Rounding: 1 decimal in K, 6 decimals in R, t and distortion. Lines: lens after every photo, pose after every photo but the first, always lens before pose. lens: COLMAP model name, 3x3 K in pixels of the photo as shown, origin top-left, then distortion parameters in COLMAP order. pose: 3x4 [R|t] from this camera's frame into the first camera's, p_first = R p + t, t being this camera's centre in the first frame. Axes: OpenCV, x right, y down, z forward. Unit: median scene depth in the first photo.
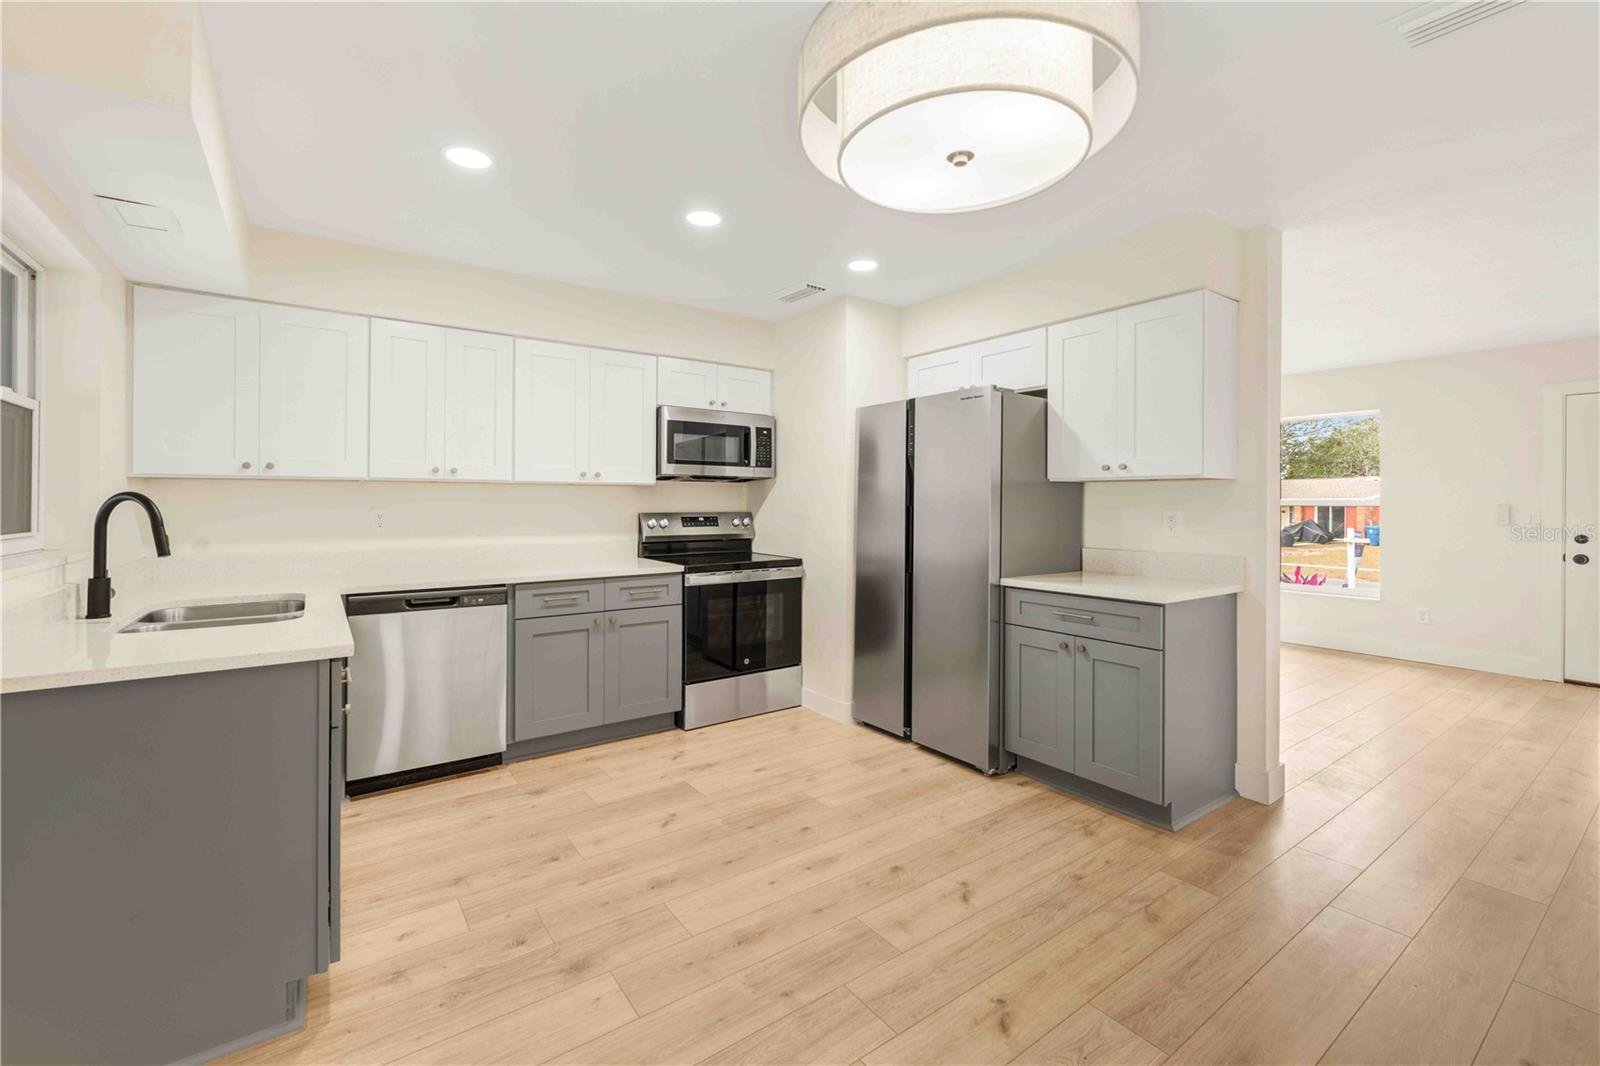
lens RADIAL K [[645.8, 0, 803.8], [0, 645.8, 499.3], [0, 0, 1]] dist [0.001002, 0.000088]
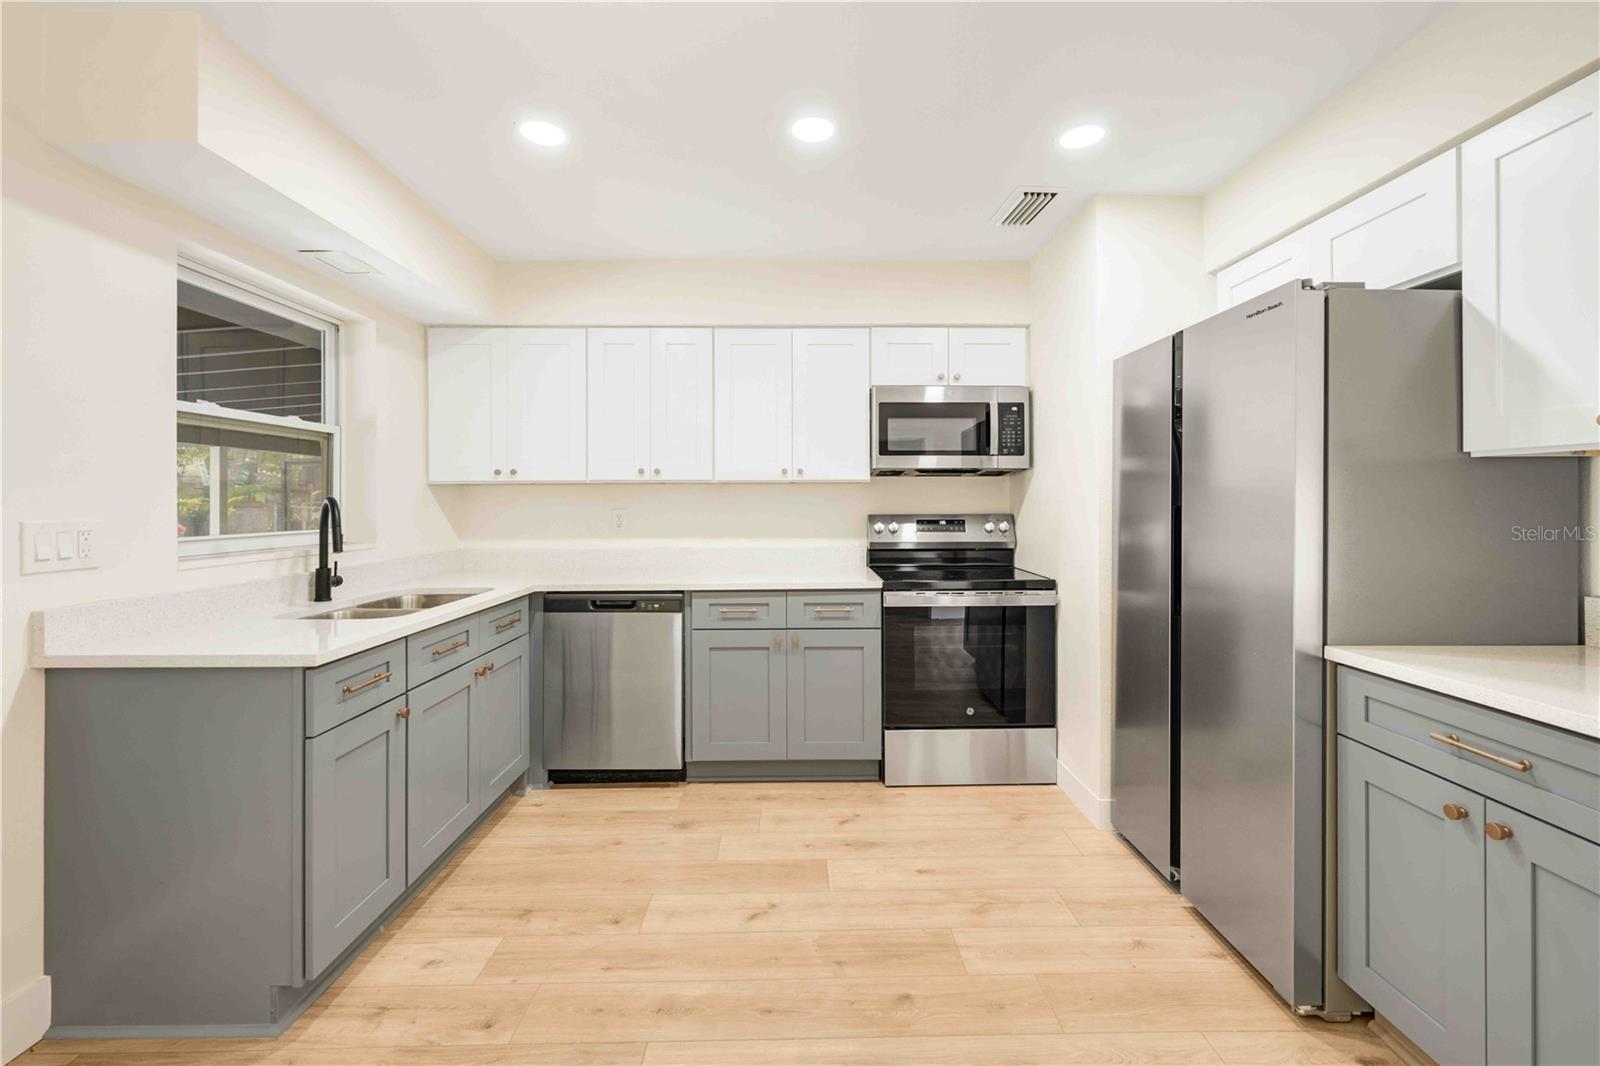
lens RADIAL K [[679.5, 0, 797.8], [0, 679.5, 496.5], [0, 0, 1]] dist [0.000094, -0.000228]
pose [[0.835411, -0.008624, -0.549559, 0.224921], [0.007960, 0.999962, -0.003591, -0.000519], [0.549569, -0.001374, 0.835448, 0.272059]]
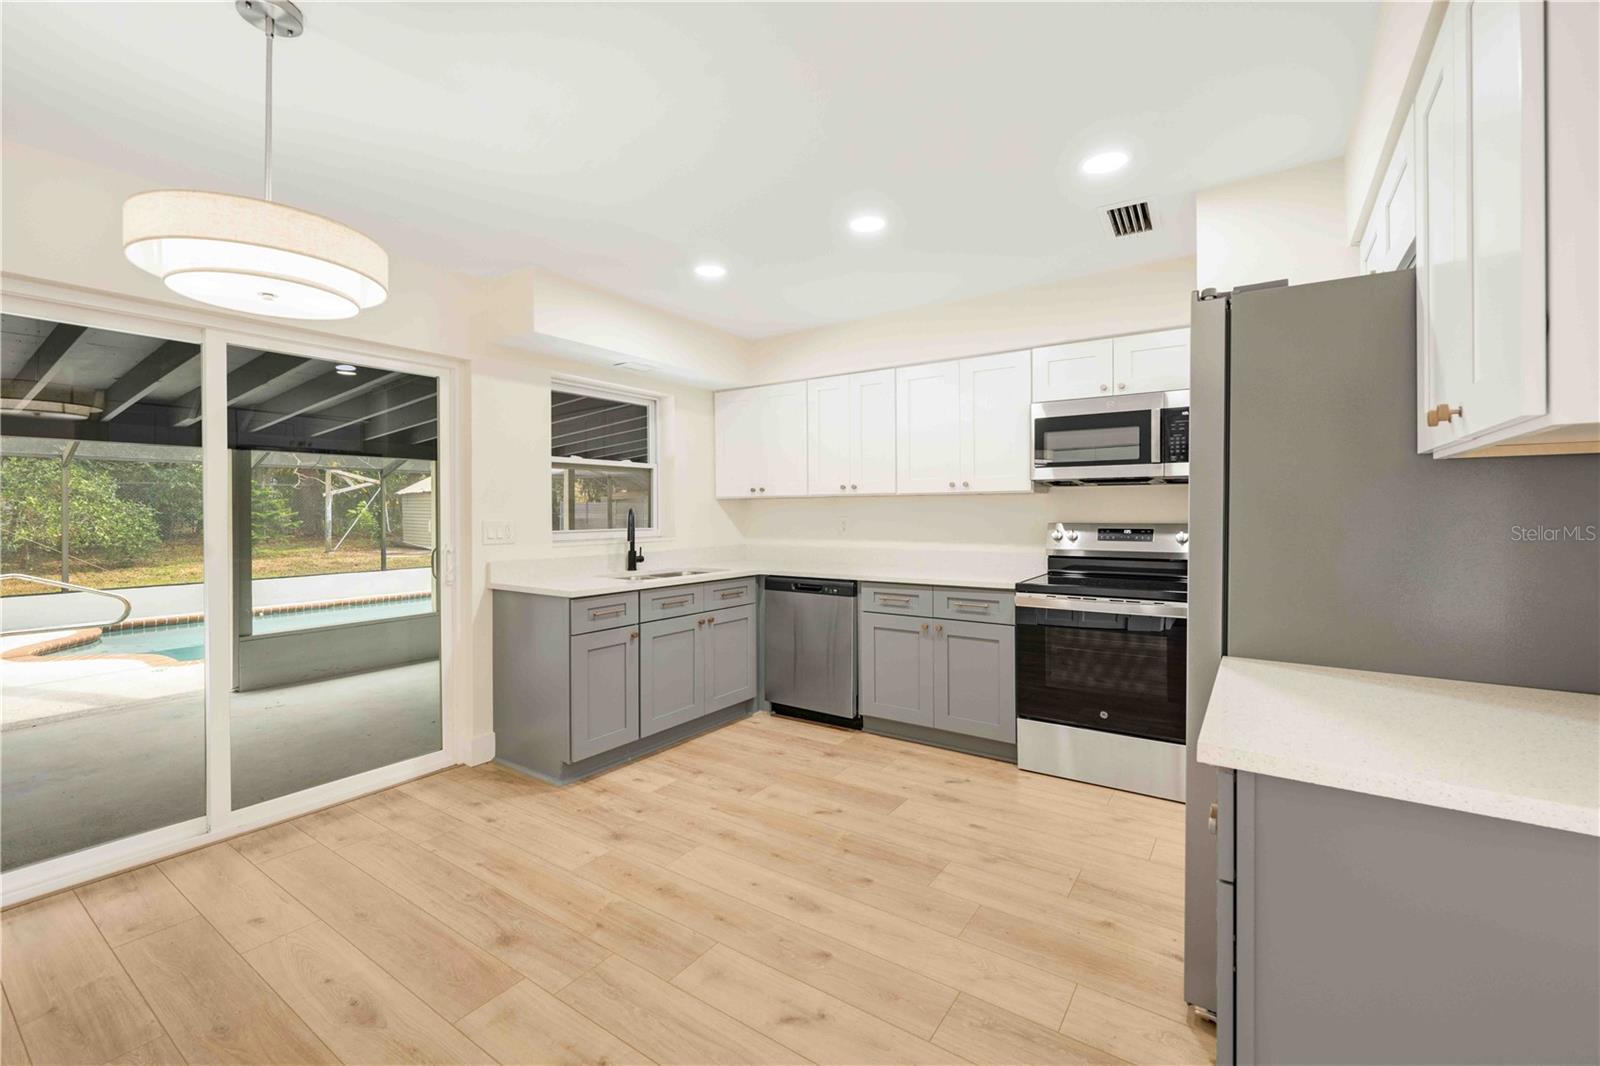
lens RADIAL K [[628.0, 0, 766.6], [0, 628.0, 510.5], [0, 0, 1]] dist [0.000171, 0.000062]
pose [[0.373346, -0.005056, -0.927678, 0.569912], [0.009610, 0.999953, -0.001583, 0.001724], [0.927642, -0.008324, 0.373377, 0.419021]]
